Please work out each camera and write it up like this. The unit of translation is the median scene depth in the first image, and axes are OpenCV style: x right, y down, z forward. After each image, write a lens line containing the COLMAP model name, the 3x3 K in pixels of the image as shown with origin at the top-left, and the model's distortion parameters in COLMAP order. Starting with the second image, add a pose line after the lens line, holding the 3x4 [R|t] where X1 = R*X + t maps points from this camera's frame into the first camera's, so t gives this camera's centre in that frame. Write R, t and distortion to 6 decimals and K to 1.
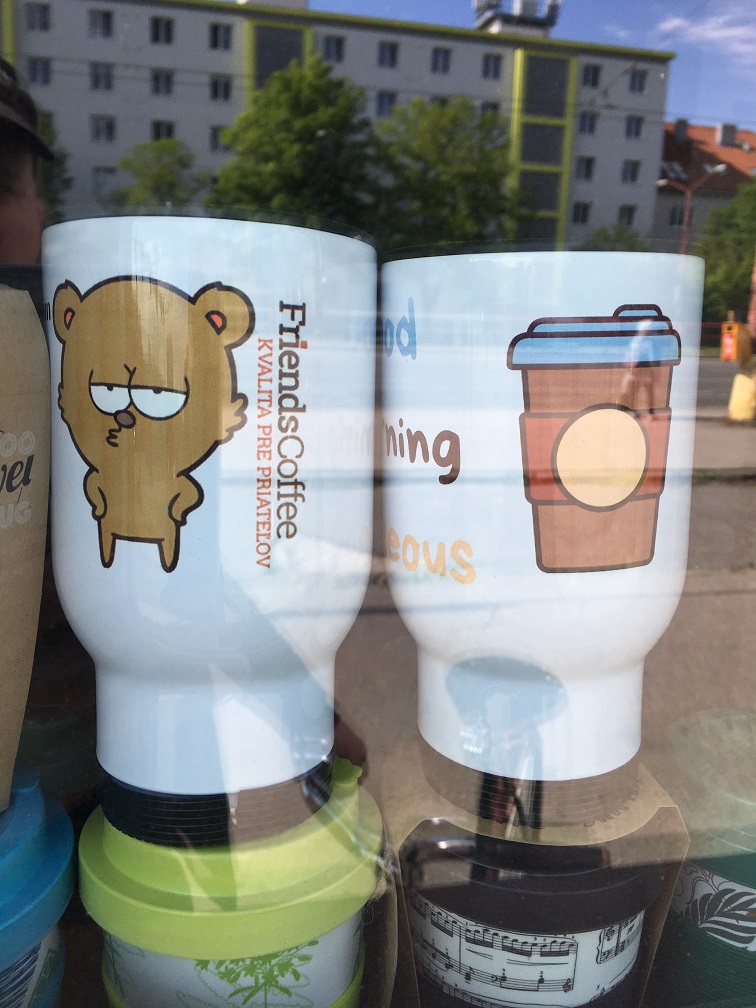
lens RADIAL K [[860.6, 0, 383.3], [0, 860.6, 511.8], [0, 0, 1]] dist [0.082605, -0.112676]
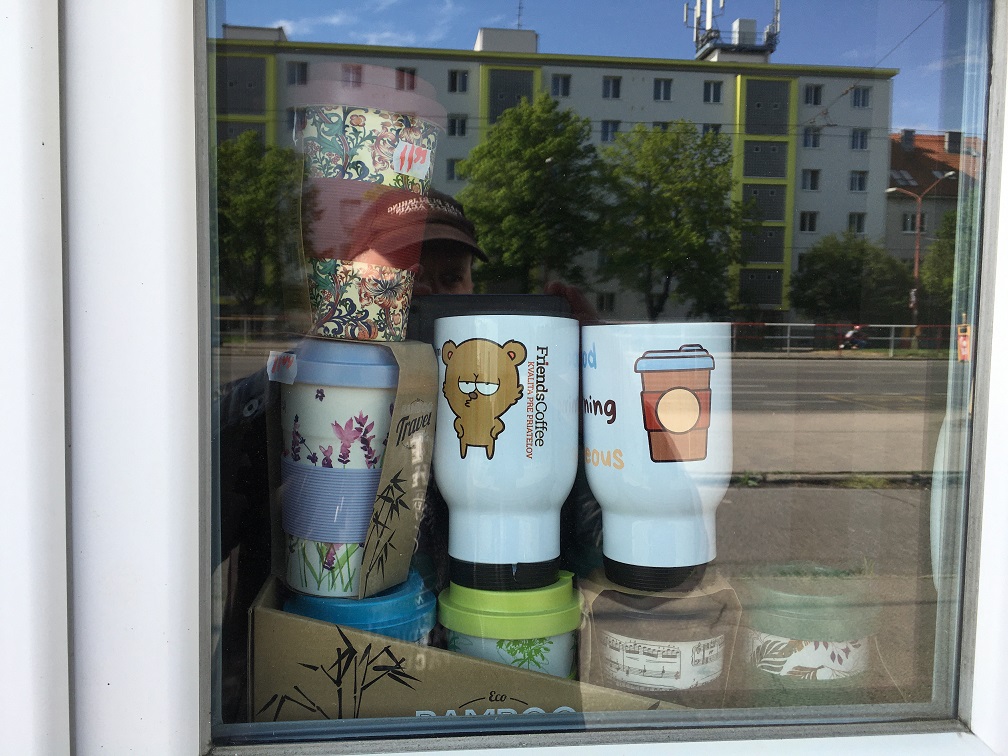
lens RADIAL K [[860.6, 0, 499.9], [0, 860.6, 401.4], [0, 0, 1]] dist [0.082605, -0.112676]
pose [[0.991902, -0.009374, -0.126659, 0.065231], [-0.007893, 0.990795, -0.135140, 0.190356], [0.126760, 0.135046, 0.982698, -1.100363]]
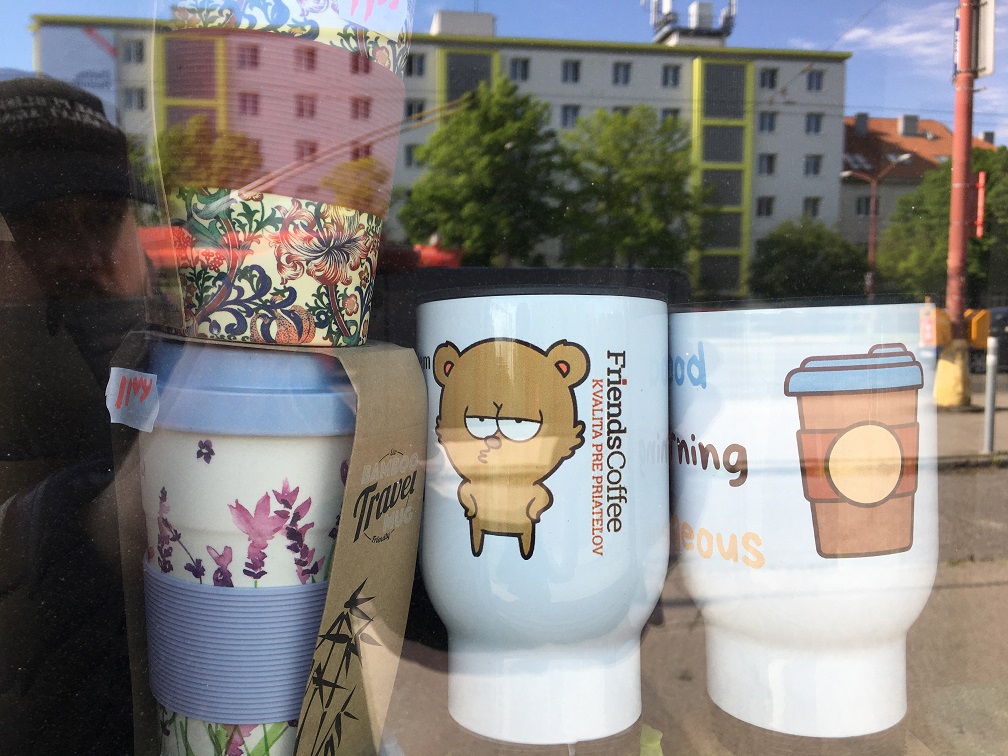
lens RADIAL K [[860.6, 0, 502.6], [0, 860.6, 404.7], [0, 0, 1]] dist [0.082605, -0.112676]
pose [[0.996340, -0.025463, -0.081593, -0.142355], [0.015742, 0.992931, -0.117641, -0.007074], [0.084012, 0.115926, 0.989699, -0.255809]]
